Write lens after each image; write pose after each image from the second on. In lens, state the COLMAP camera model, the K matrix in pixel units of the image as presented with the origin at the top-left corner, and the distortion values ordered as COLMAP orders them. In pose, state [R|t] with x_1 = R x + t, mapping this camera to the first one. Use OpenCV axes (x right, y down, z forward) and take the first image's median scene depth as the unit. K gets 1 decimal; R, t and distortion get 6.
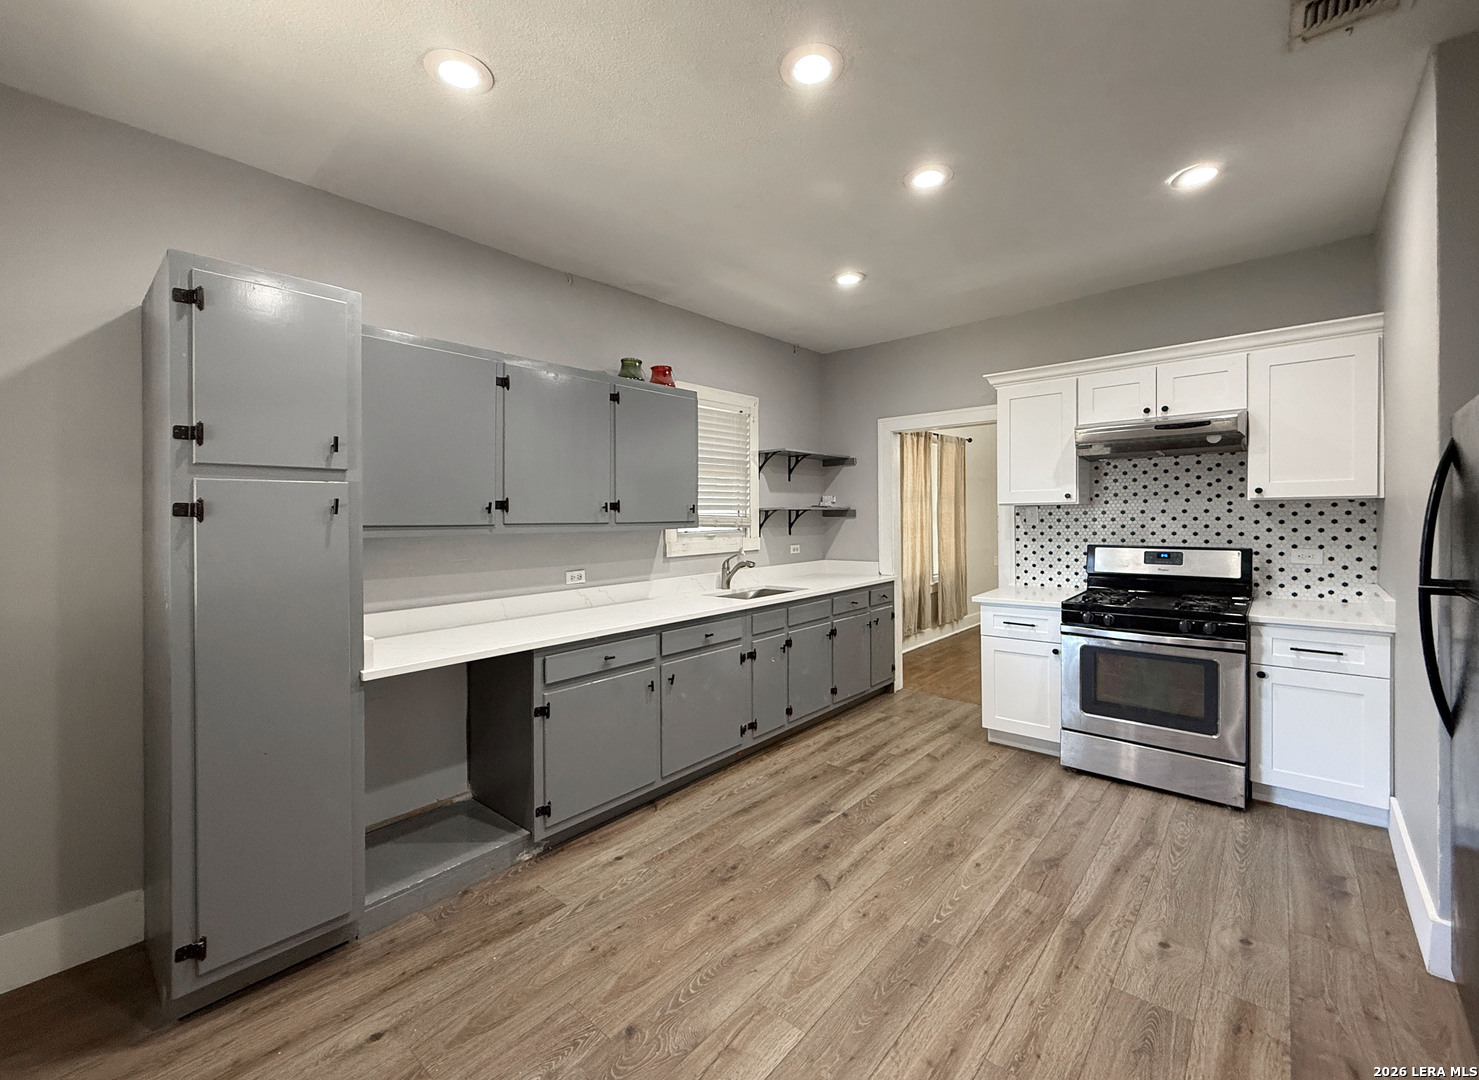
lens RADIAL K [[610.1, 0, 776.8], [0, 610.1, 539.1], [0, 0, 1]] dist [0.000025, -0.000123]
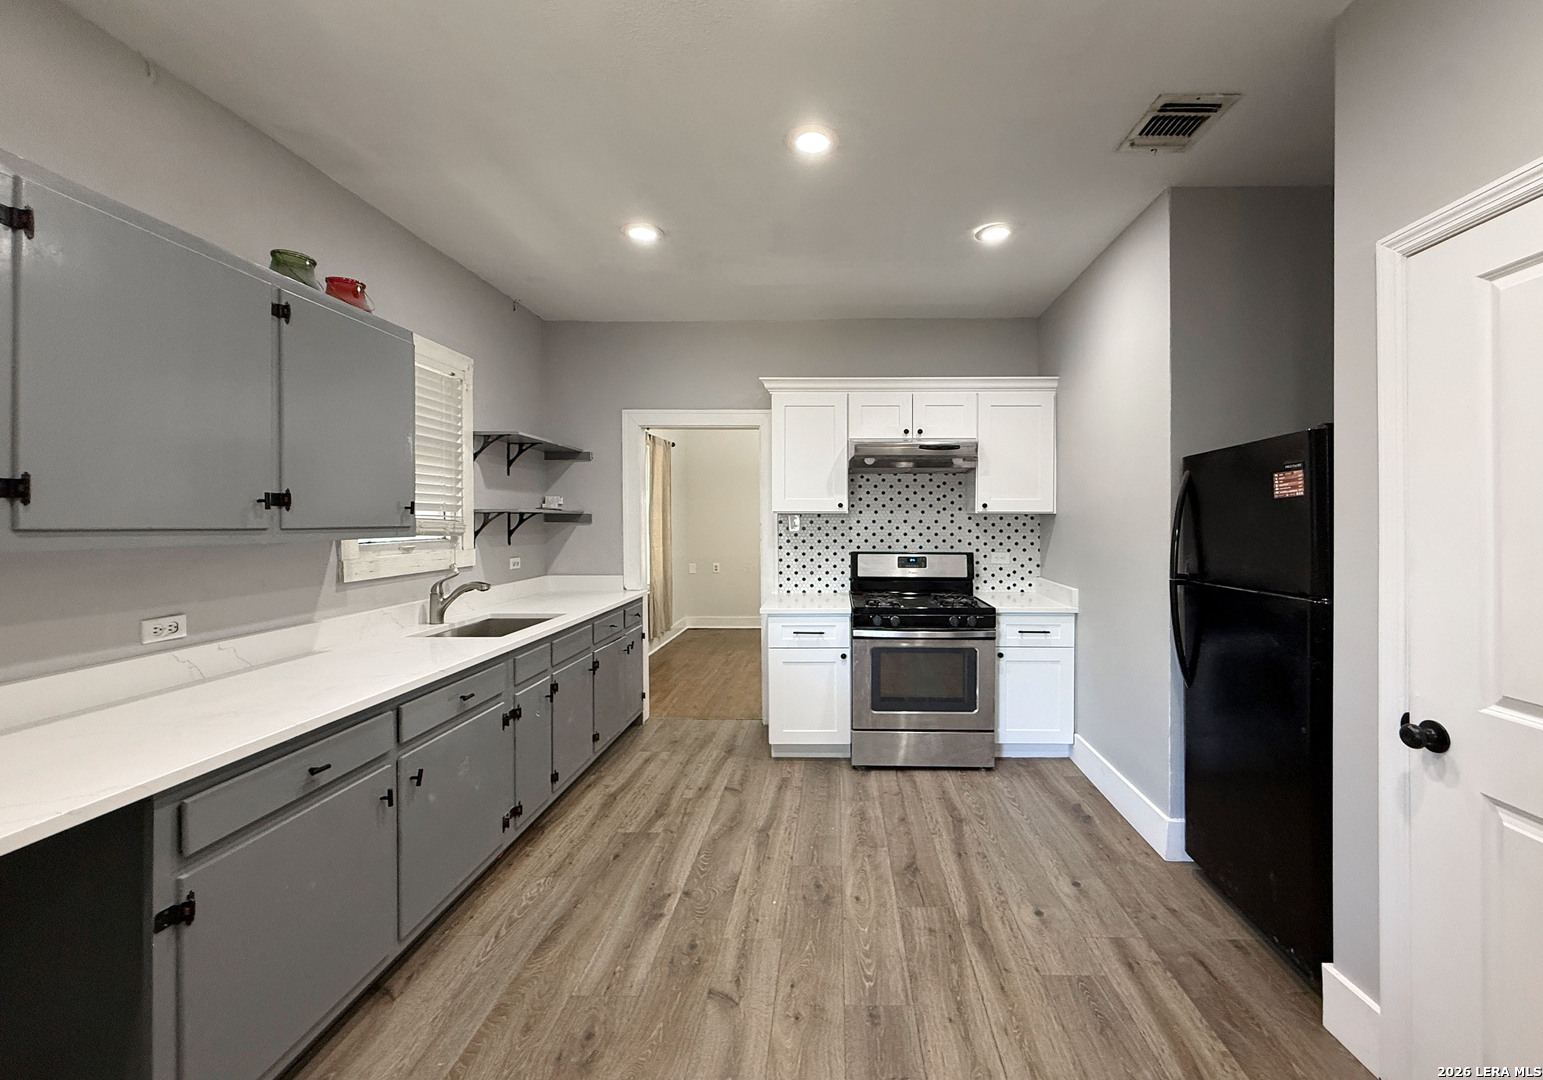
lens RADIAL K [[599.6, 0, 771.5], [0, 599.6, 540.0], [0, 0, 1]] dist [0.000529, -0.000062]
pose [[0.782687, -0.005774, 0.622389, -0.274264], [0.011661, 0.999917, -0.005389, -0.007711], [-0.622306, 0.011476, 0.782690, 0.290349]]
